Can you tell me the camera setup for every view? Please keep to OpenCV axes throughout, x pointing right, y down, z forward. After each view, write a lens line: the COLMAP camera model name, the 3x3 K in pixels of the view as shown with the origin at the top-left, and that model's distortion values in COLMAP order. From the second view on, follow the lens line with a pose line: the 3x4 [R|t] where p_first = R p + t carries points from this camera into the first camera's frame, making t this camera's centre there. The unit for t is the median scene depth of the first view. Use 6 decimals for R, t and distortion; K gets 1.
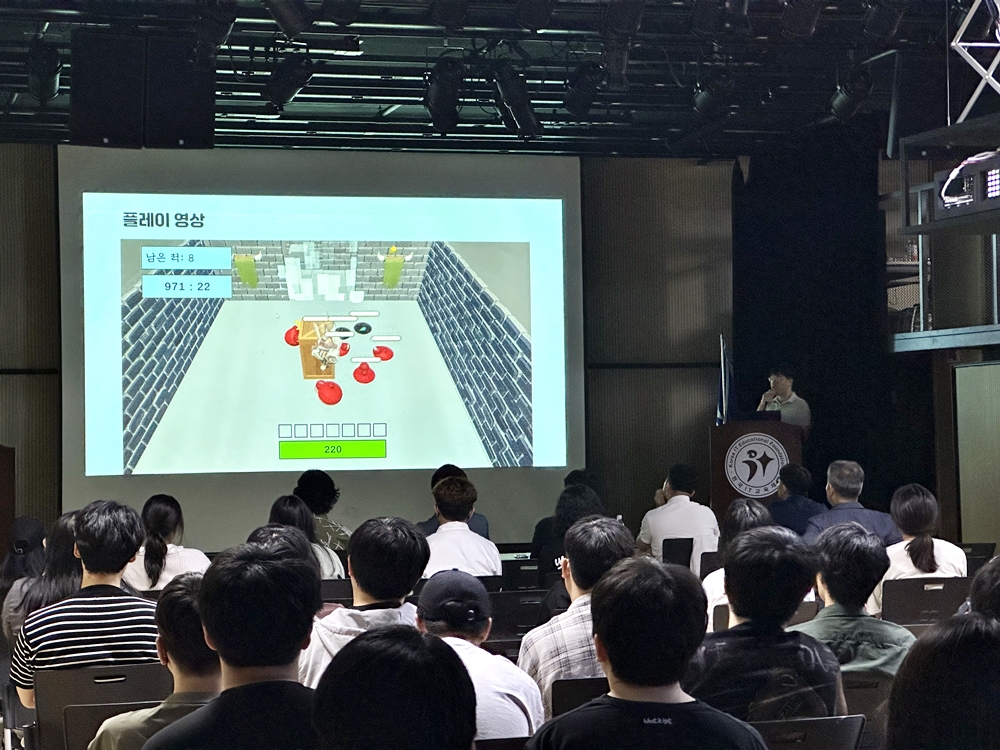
lens RADIAL K [[2235.4, 0, 500.0], [0, 2235.4, 375.0], [0, 0, 1]] dist [-0.062422, 2.684945]
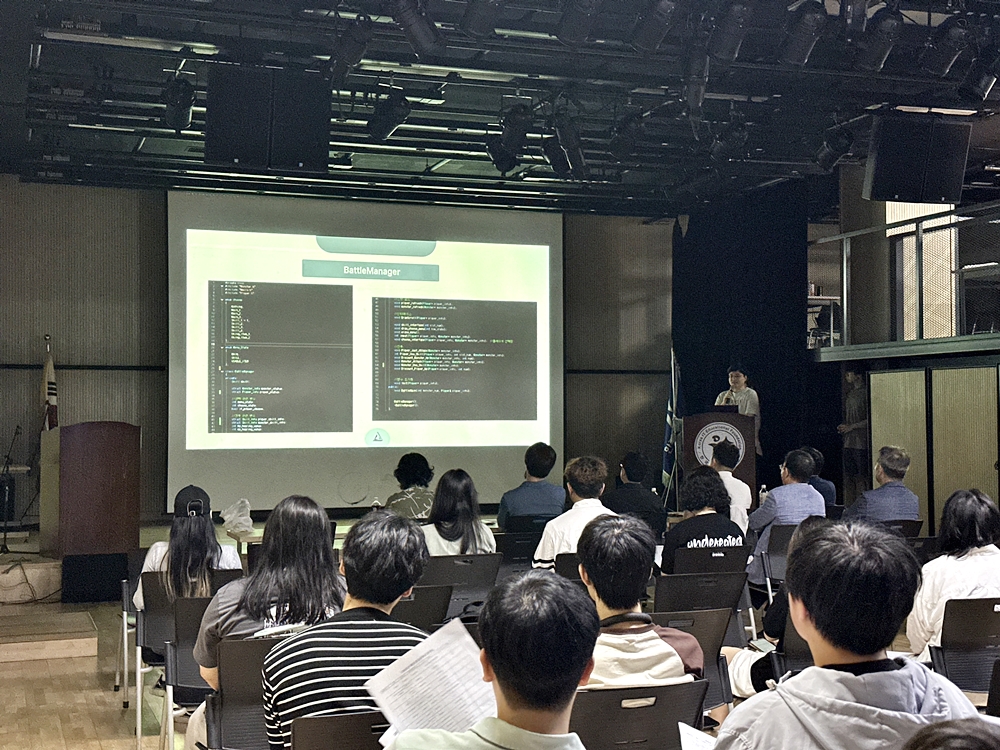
lens RADIAL K [[1380.6, 0, 492.7], [0, 1380.6, 391.0], [0, 0, 1]] dist [0.191743, -0.675676]
pose [[0.997643, 0.014263, 0.067124, -0.082782], [-0.014445, 0.999893, 0.002227, 0.009530], [-0.067085, -0.003192, 0.997742, 0.249424]]
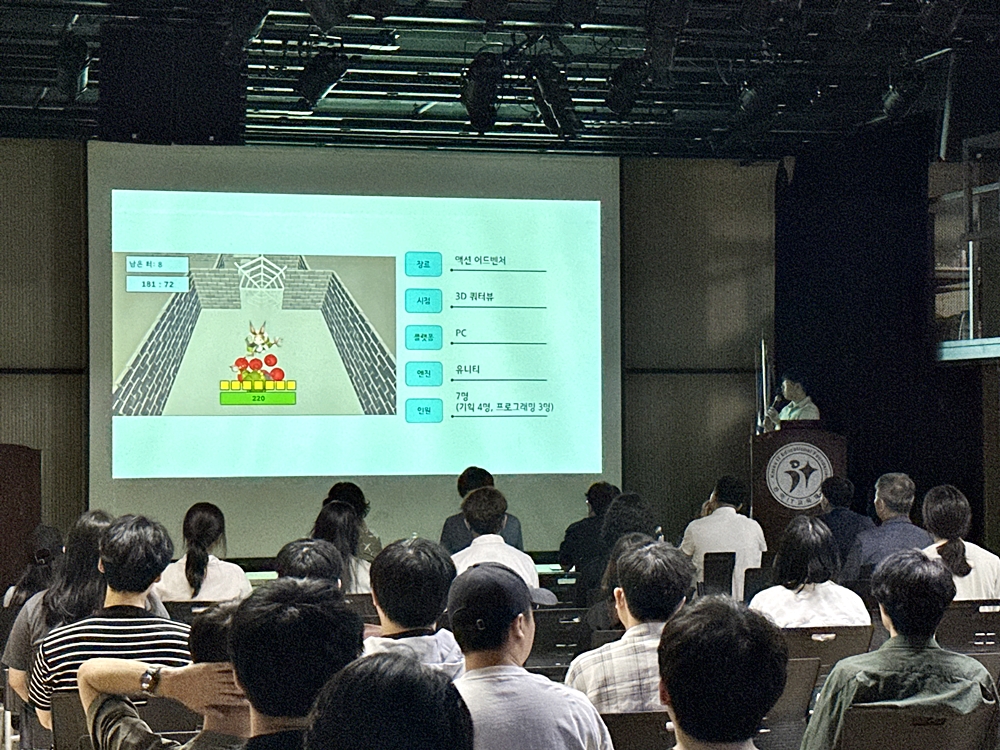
lens RADIAL K [[2245.3, 0, 500.0], [0, 2245.3, 375.0], [0, 0, 1]] dist [0.106511, 0.353676]
pose [[0.999867, 0.009363, -0.013318, -0.003160], [-0.009369, 0.999956, -0.000364, -0.002113], [0.013314, 0.000488, 0.999911, 0.023467]]
